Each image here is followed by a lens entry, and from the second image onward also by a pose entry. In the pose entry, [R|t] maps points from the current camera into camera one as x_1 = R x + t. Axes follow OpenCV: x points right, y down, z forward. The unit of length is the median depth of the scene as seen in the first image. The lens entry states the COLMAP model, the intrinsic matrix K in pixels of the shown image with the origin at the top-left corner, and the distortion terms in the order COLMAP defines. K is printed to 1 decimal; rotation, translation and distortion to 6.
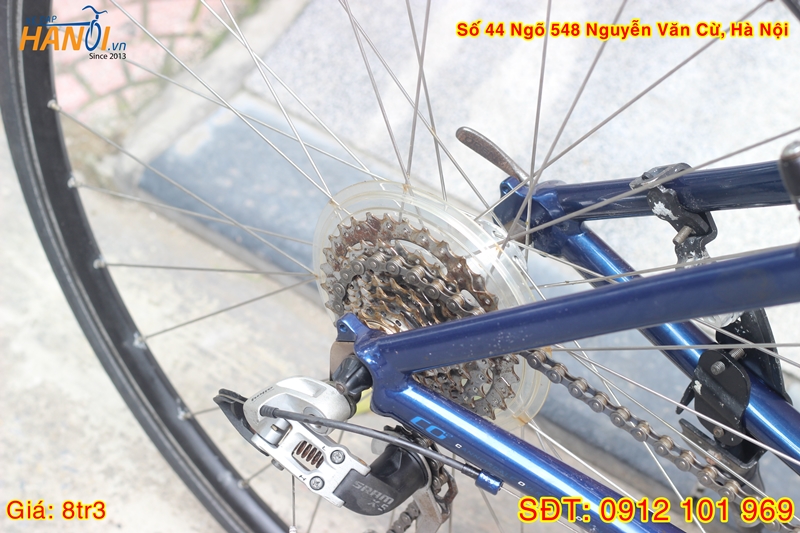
lens RADIAL K [[1930.5, 0, 398.1], [0, 1930.5, 269.8], [0, 0, 1]] dist [-0.093685, 0.000000]
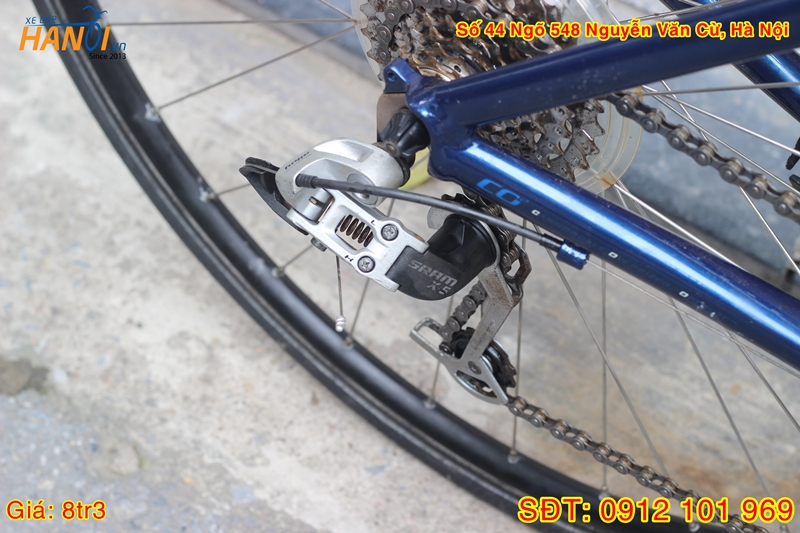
lens RADIAL K [[1930.5, 0, 400.5], [0, 1930.5, 264.3], [0, 0, 1]] dist [-0.093685, 0.000000]
pose [[0.999310, -0.034535, -0.013642, -0.014908], [0.035745, 0.994177, 0.101653, 0.024207], [0.010052, -0.102071, 0.994726, 0.152329]]
